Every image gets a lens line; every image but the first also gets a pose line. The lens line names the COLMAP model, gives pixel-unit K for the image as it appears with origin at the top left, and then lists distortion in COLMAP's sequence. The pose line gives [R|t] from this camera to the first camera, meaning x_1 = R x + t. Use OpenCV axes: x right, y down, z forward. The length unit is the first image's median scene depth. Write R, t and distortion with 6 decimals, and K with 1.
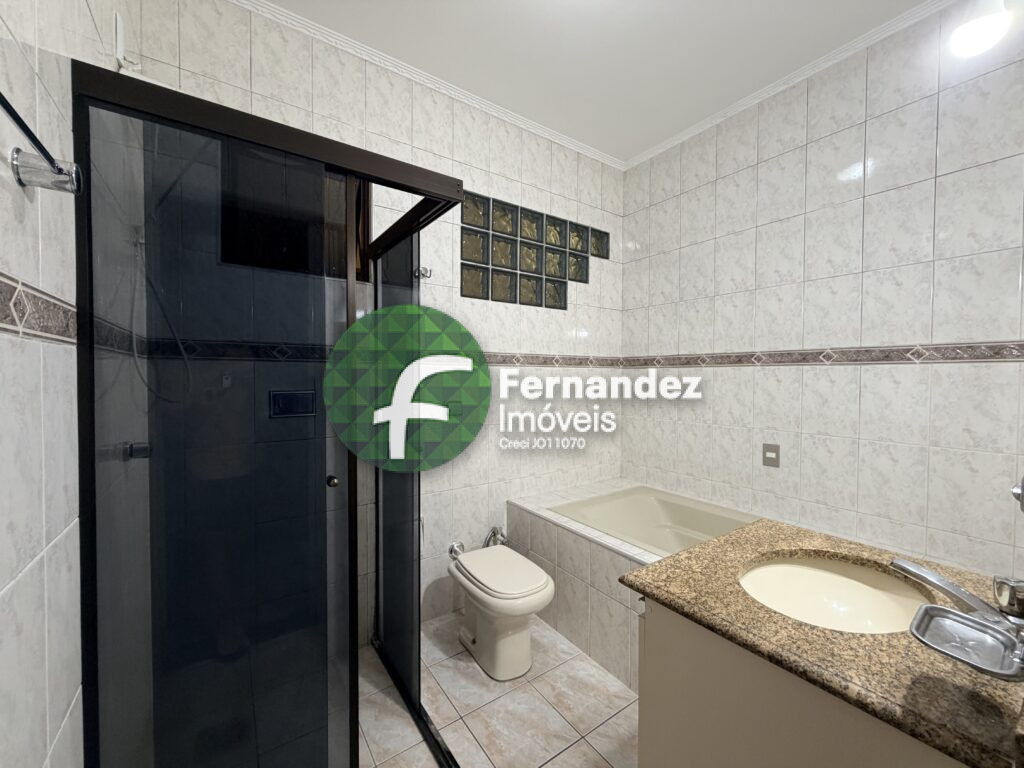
lens RADIAL K [[408.3, 0, 512.0], [0, 408.3, 384.0], [0, 0, 1]] dist [-0.000574, 0.000118]
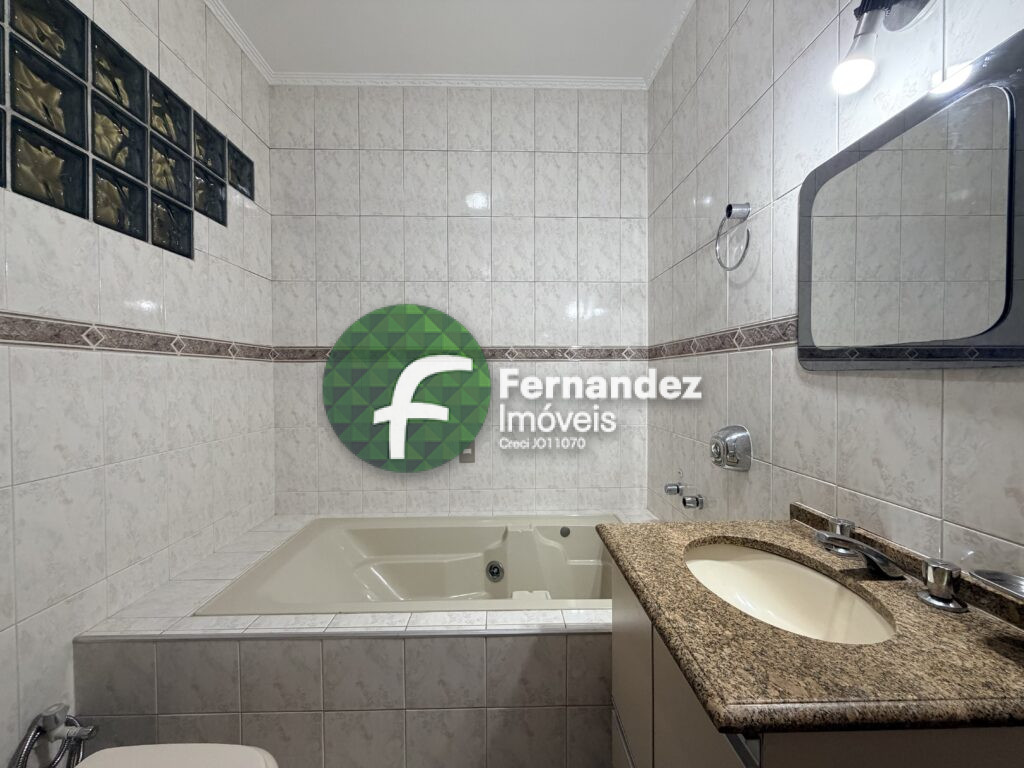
lens RADIAL K [[408.3, 0, 512.0], [0, 408.3, 384.0], [0, 0, 1]] dist [-0.000574, 0.000118]
pose [[0.553321, -0.020755, 0.832710, -0.111999], [0.023236, 0.999685, 0.009477, 0.003491], [-0.832644, 0.014105, 0.553629, 0.311861]]
